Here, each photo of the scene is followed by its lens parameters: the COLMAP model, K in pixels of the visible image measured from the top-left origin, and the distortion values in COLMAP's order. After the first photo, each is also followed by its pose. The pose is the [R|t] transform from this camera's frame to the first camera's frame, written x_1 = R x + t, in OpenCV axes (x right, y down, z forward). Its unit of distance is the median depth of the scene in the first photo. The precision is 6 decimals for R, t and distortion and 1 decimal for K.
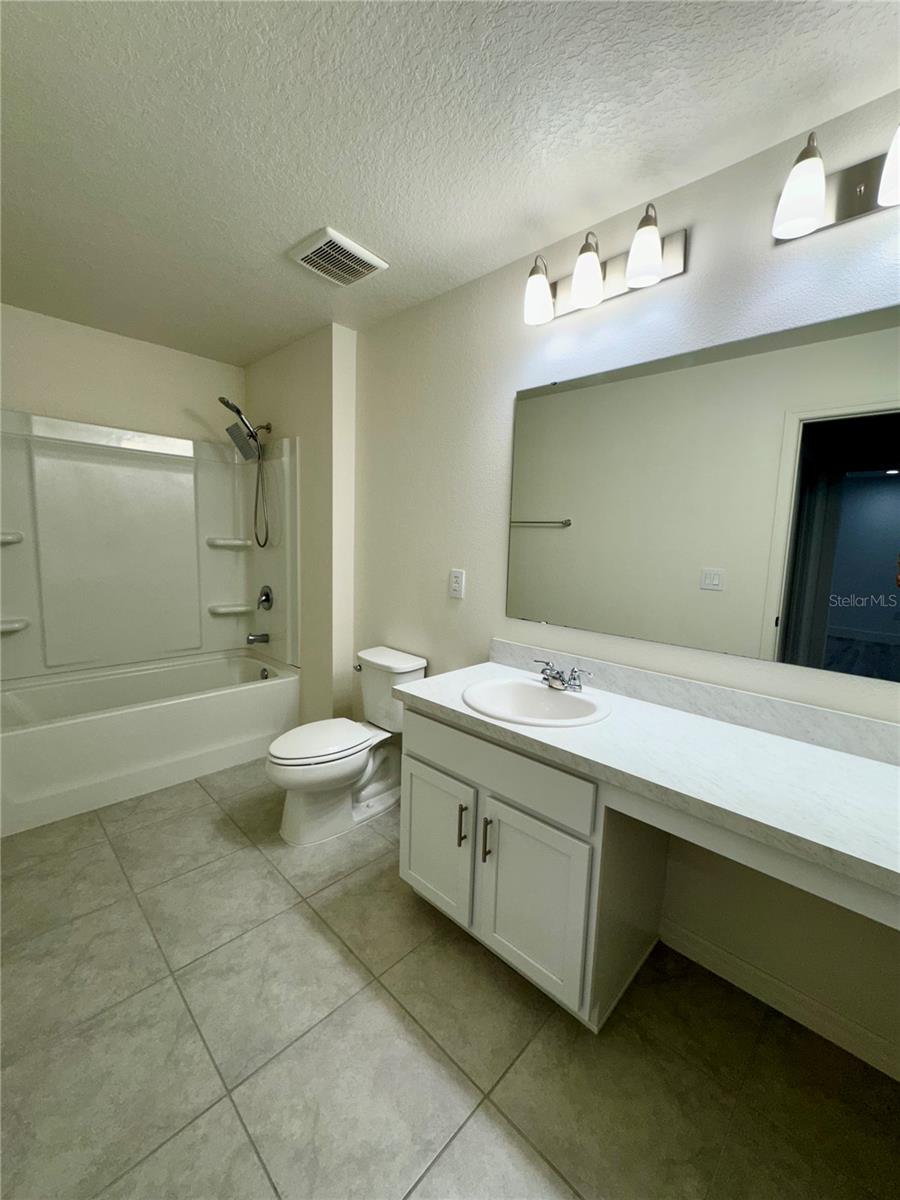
lens RADIAL K [[479.2, 0, 452.2], [0, 479.2, 599.0], [0, 0, 1]] dist [-0.002093, 0.000541]
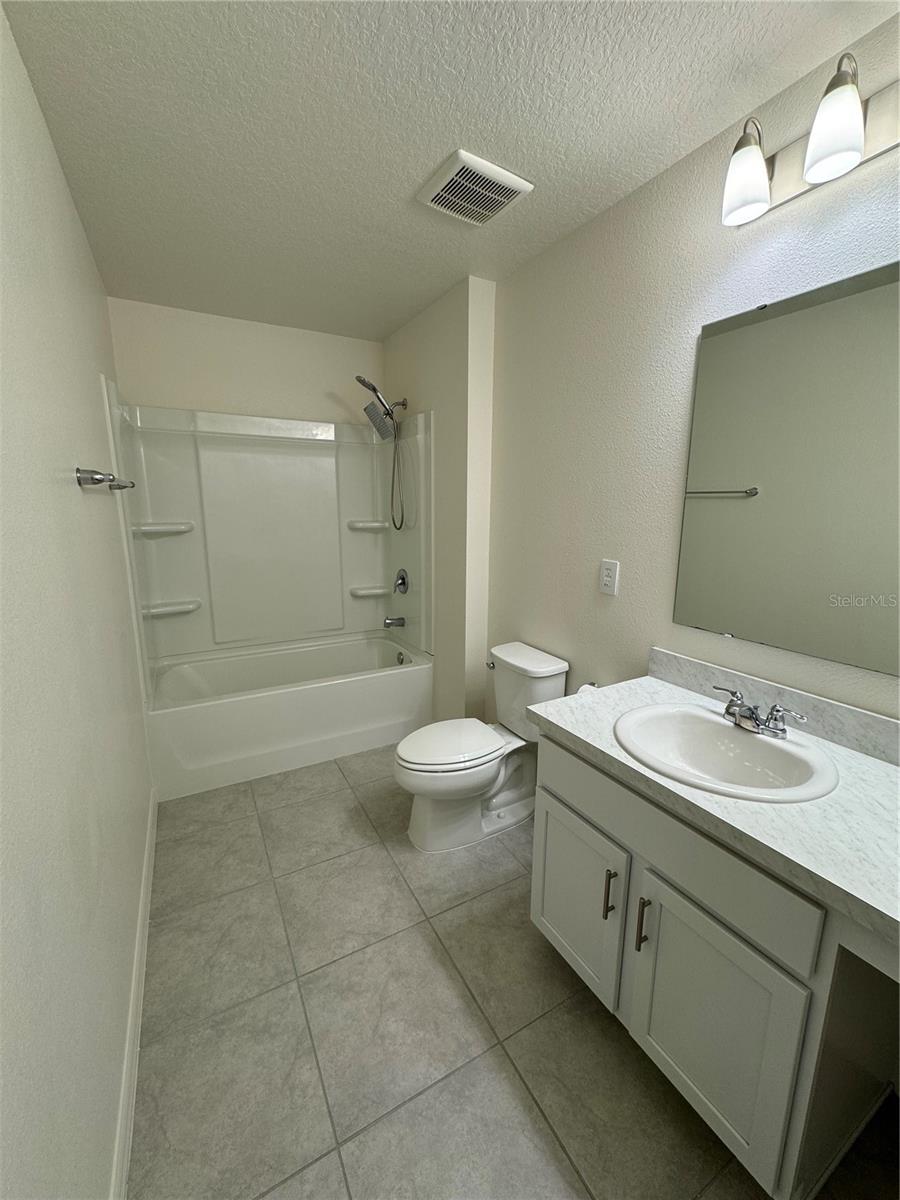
lens RADIAL K [[479.2, 0, 449.9], [0, 479.2, 600.3], [0, 0, 1]] dist [-0.002093, 0.000541]
pose [[0.956488, 0.029858, -0.290241, -0.013777], [-0.010314, 0.997589, 0.068633, -0.057136], [0.291591, -0.062653, 0.954489, 0.154664]]
